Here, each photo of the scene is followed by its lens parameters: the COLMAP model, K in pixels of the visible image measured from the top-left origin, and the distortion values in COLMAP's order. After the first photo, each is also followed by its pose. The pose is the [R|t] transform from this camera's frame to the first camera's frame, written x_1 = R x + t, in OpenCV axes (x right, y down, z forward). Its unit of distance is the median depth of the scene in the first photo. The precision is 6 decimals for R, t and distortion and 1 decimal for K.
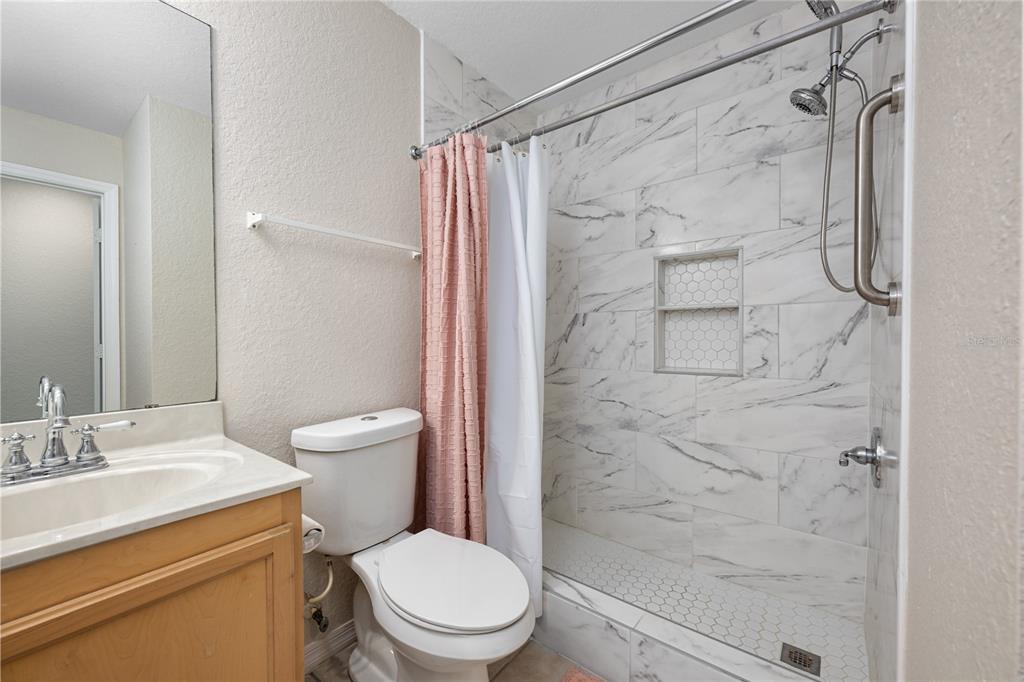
lens RADIAL K [[408.5, 0, 512.0], [0, 408.5, 341.0], [0, 0, 1]] dist [-0.008691, 0.000026]
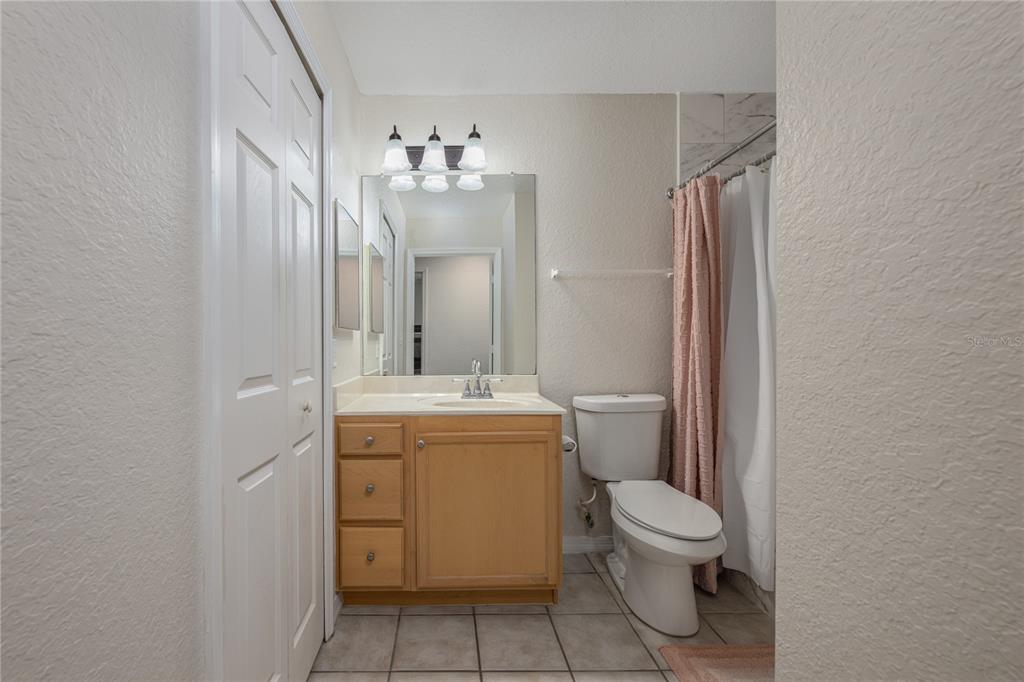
lens RADIAL K [[408.5, 0, 512.0], [0, 408.5, 341.0], [0, 0, 1]] dist [-0.008691, 0.000026]
pose [[0.729342, -0.003615, -0.684140, 0.352390], [-0.005460, 0.999923, -0.011105, 0.011210], [0.684127, 0.011835, 0.729266, -0.328913]]
